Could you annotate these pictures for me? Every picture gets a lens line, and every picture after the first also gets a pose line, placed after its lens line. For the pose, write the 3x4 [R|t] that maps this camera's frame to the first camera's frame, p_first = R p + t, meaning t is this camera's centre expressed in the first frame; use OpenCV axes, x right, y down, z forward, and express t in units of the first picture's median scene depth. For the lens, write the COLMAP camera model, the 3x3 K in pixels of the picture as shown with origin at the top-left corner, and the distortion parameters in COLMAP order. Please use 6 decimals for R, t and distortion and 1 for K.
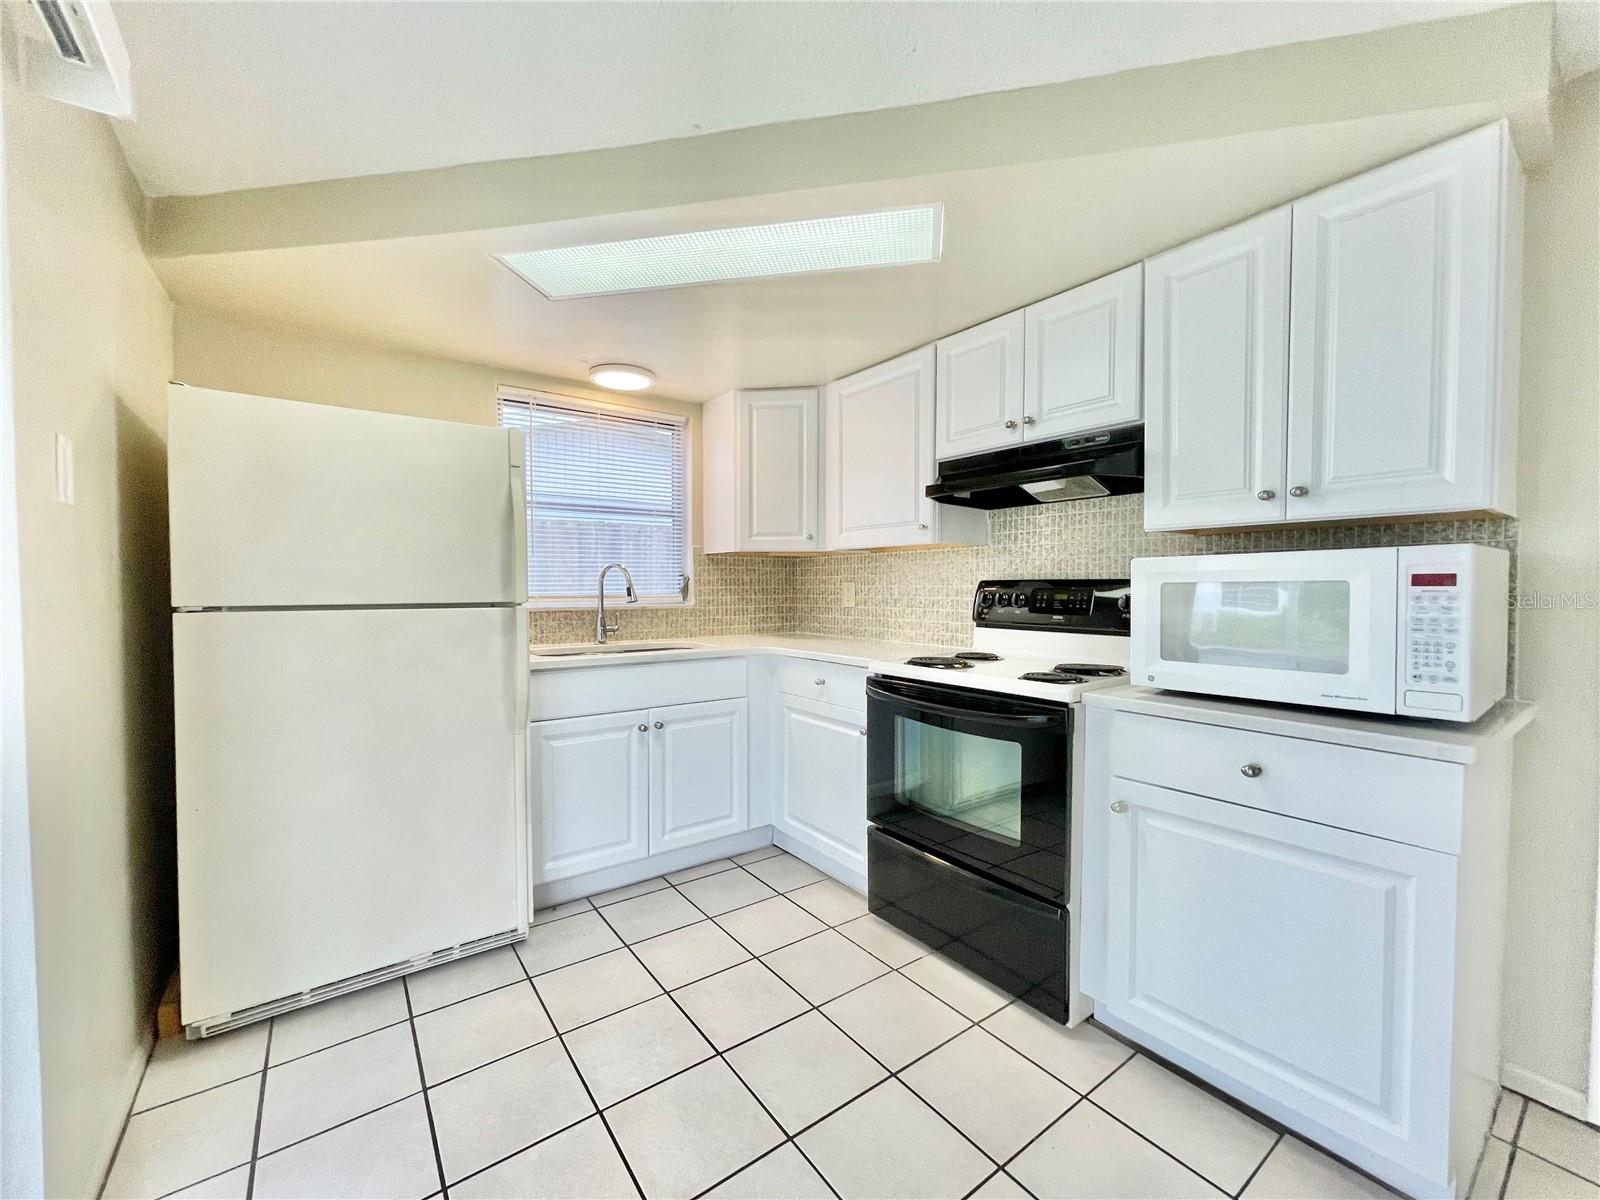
lens RADIAL K [[645.8, 0, 802.7], [0, 645.8, 598.6], [0, 0, 1]] dist [-0.003186, -0.000210]
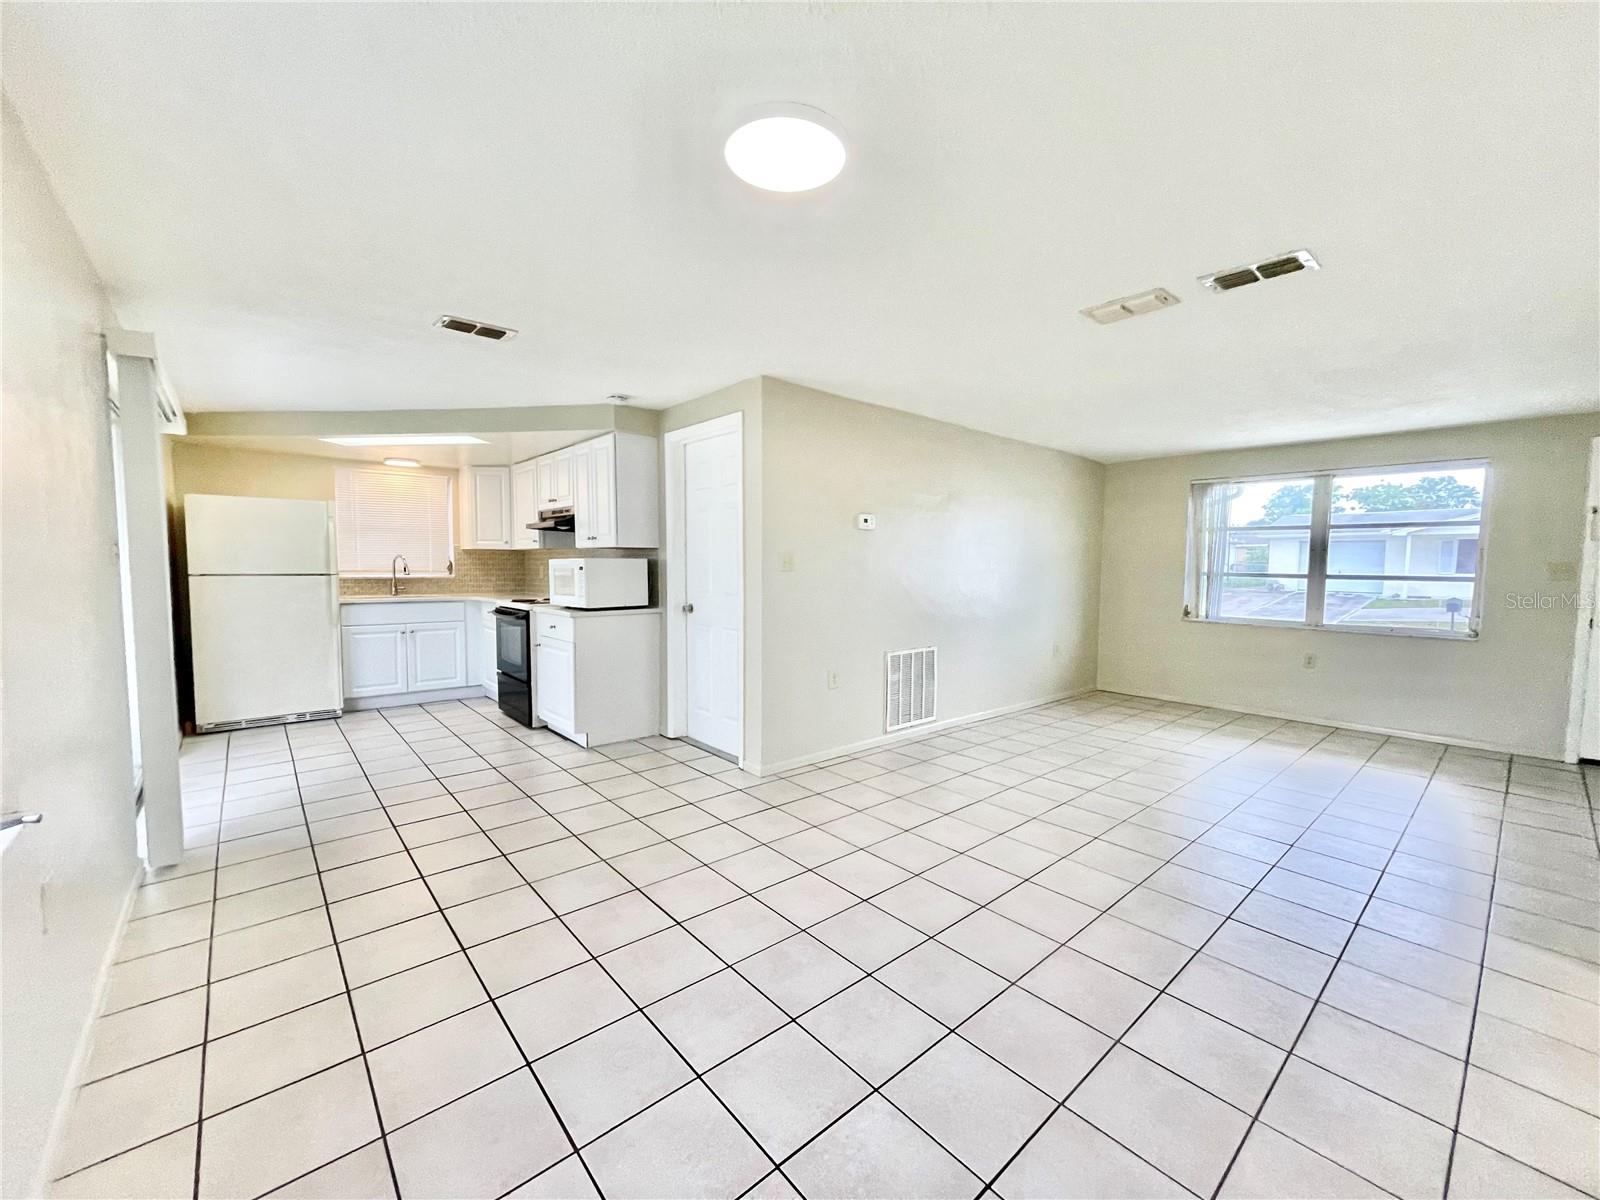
lens RADIAL K [[649.9, 0, 800.0], [0, 649.9, 600.0], [0, 0, 1]] dist [-0.000580, 0.000140]
pose [[0.997227, 0.004008, 0.074313, 1.006897], [-0.006719, 0.999320, 0.036265, 0.003633], [-0.074117, -0.036664, 0.996575, -1.394014]]
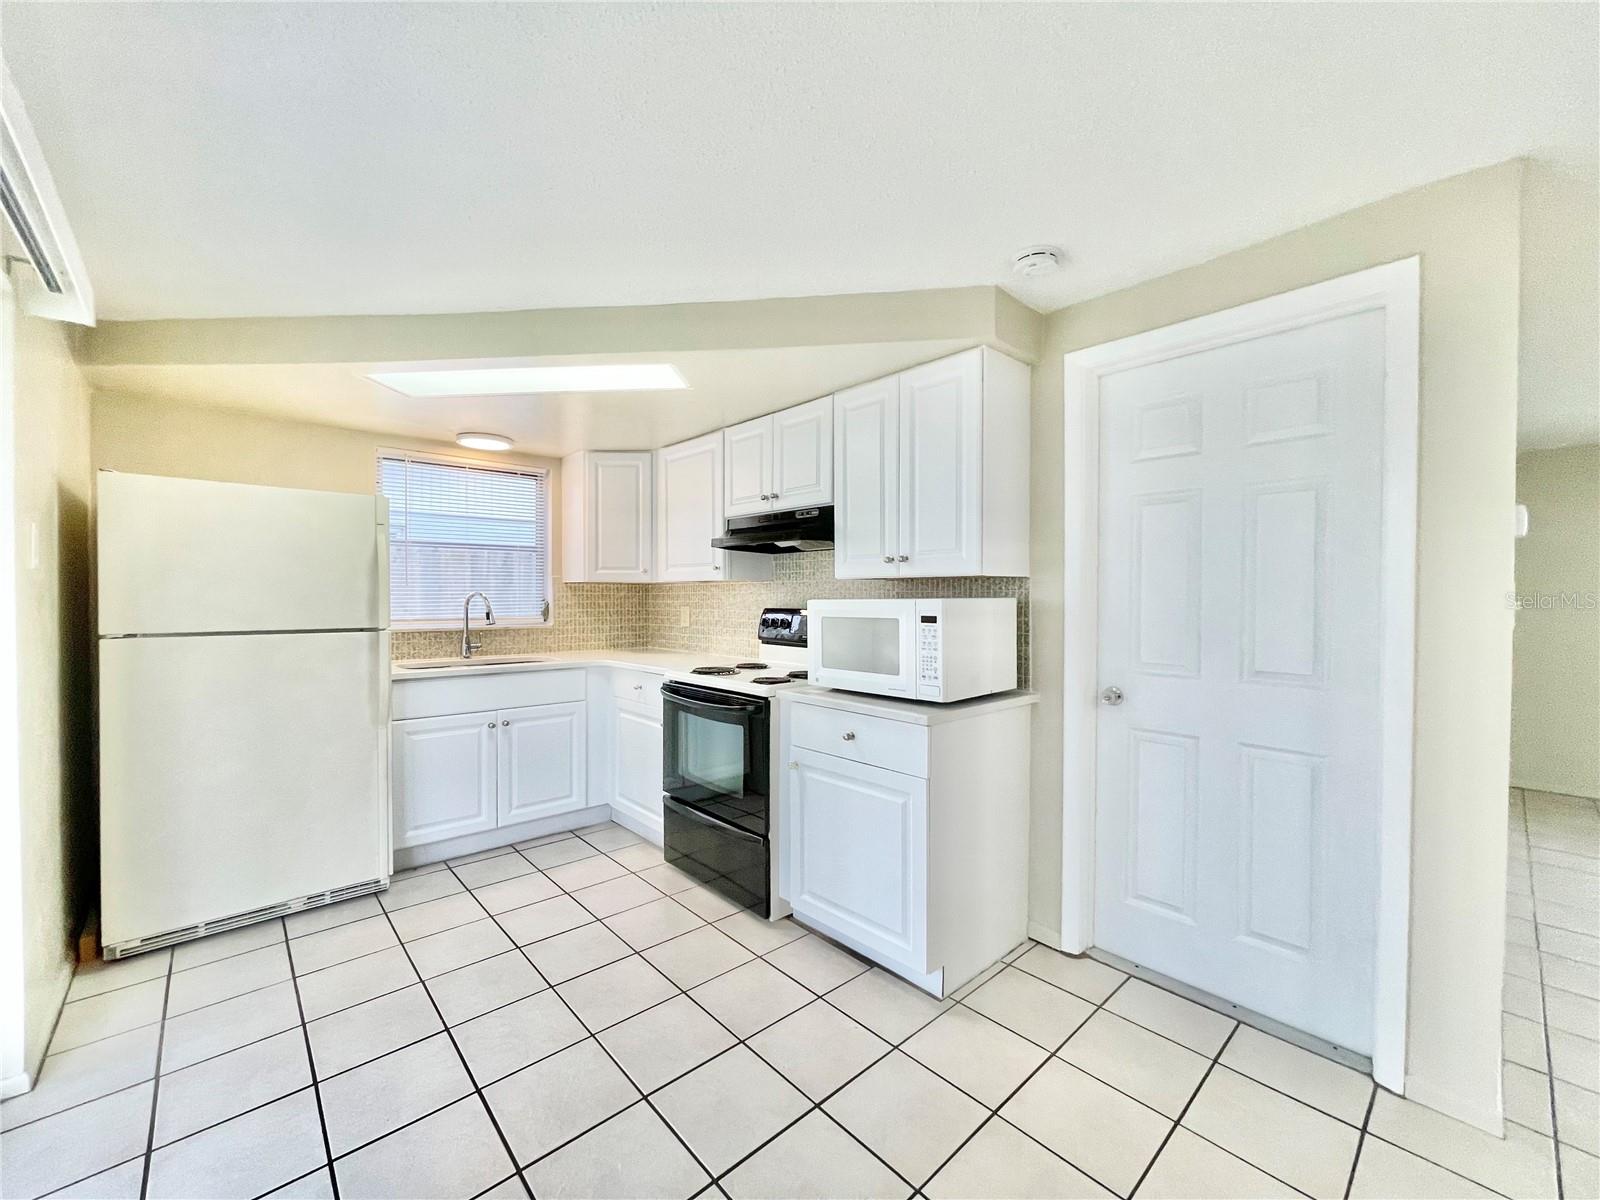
lens RADIAL K [[643.4, 0, 801.8], [0, 643.4, 598.8], [0, 0, 1]] dist [-0.002468, -0.000346]
pose [[0.994789, 0.002292, 0.101929, 0.247359], [-0.000650, 0.999869, -0.016143, -0.029522], [-0.101953, 0.015993, 0.994661, -0.346388]]
